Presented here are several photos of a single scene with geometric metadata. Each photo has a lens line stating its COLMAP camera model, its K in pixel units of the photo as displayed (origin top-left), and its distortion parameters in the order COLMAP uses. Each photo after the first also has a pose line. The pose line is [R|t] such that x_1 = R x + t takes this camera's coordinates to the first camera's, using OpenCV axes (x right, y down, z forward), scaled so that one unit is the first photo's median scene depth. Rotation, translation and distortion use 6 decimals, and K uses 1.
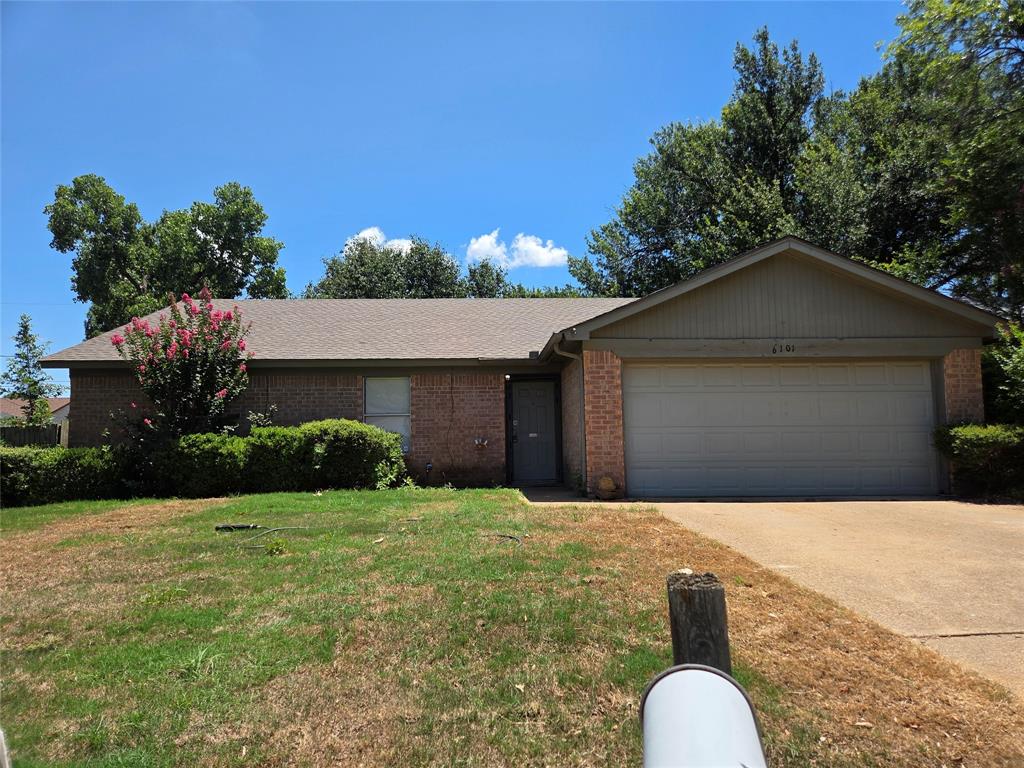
lens RADIAL K [[684.5, 0, 513.3], [0, 684.5, 387.7], [0, 0, 1]] dist [0.068716, -0.049391]
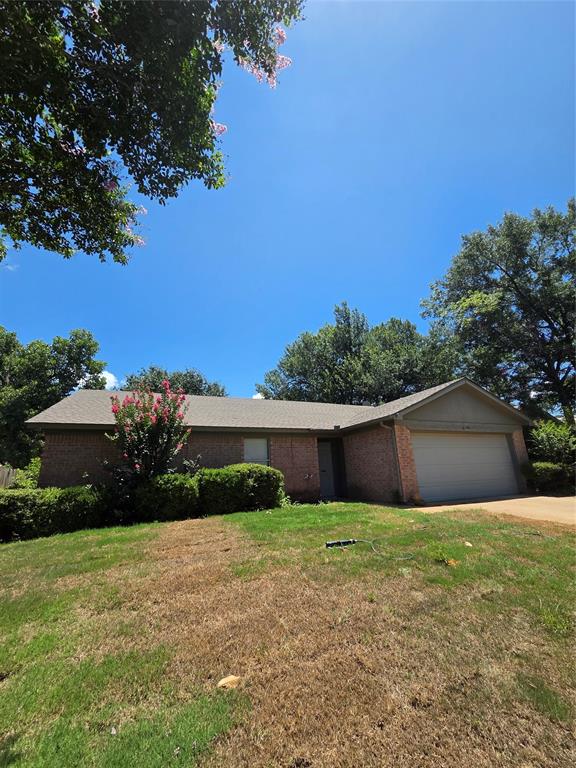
lens RADIAL K [[310.6, 0, 287.2], [0, 310.6, 381.3], [0, 0, 1]] dist [0.006261, -0.000077]
pose [[0.929884, 0.082329, 0.358522, -0.475110], [-0.005660, 0.977719, -0.209840, 0.010062], [-0.367810, 0.193098, 0.909631, 0.257148]]
